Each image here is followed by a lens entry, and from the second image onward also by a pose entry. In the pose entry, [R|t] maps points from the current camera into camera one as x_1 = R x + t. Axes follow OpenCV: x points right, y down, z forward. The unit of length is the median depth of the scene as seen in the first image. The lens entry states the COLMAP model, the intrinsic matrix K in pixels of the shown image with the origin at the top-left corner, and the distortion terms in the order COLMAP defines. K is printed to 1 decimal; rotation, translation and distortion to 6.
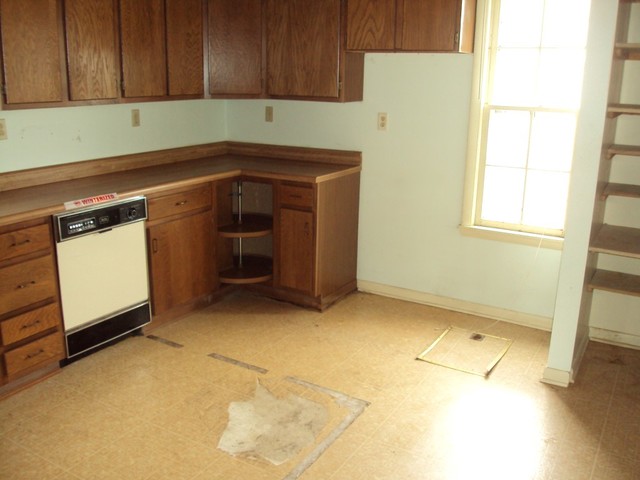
lens RADIAL K [[608.2, 0, 320.0], [0, 608.2, 240.0], [0, 0, 1]] dist [-0.114455, 0.019534]
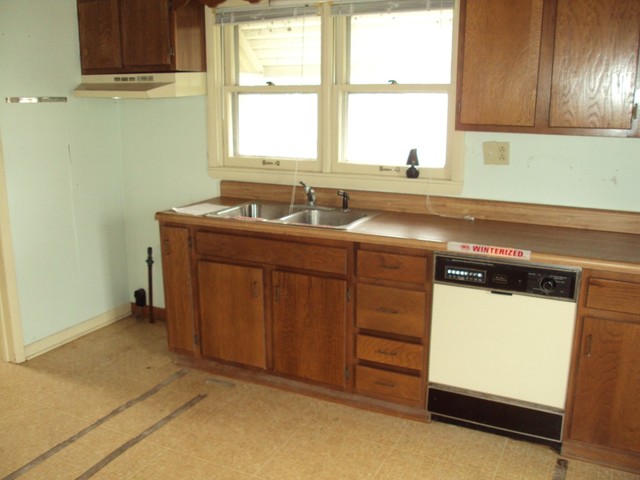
lens RADIAL K [[613.3, 0, 320.0], [0, 613.3, 240.0], [0, 0, 1]] dist [-0.071634, -0.003852]
pose [[0.078056, 0.217338, -0.972970, 0.400705], [-0.264937, 0.945377, 0.189920, -0.177720], [0.961101, 0.242952, 0.131374, 0.686021]]
